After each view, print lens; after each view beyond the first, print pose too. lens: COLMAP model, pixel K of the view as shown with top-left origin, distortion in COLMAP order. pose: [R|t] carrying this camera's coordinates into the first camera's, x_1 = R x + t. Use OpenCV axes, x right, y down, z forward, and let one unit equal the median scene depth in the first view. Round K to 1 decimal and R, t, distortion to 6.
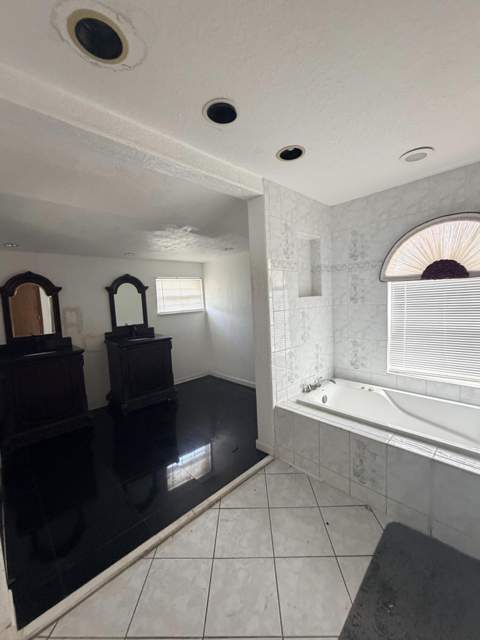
lens RADIAL K [[258.5, 0, 238.5], [0, 258.5, 320.9], [0, 0, 1]] dist [0.000123, -0.000671]
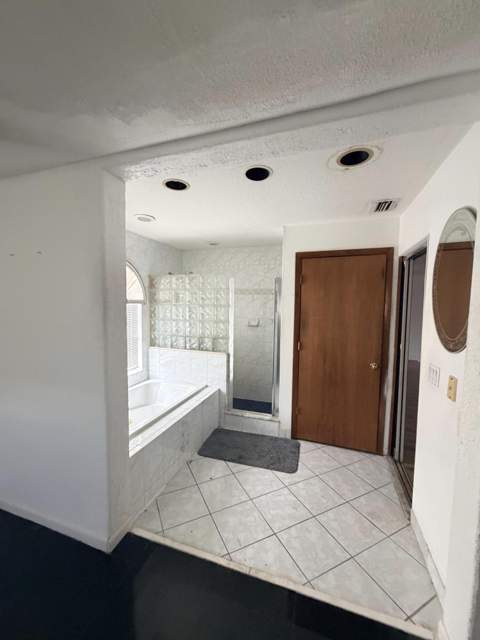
lens RADIAL K [[258.5, 0, 238.7], [0, 258.5, 320.0], [0, 0, 1]] dist [0.000123, -0.000671]
pose [[-0.459791, -0.014285, 0.887912, -1.029718], [0.089654, 0.994015, 0.062418, -0.153339], [-0.883490, 0.108304, -0.455758, 1.524563]]
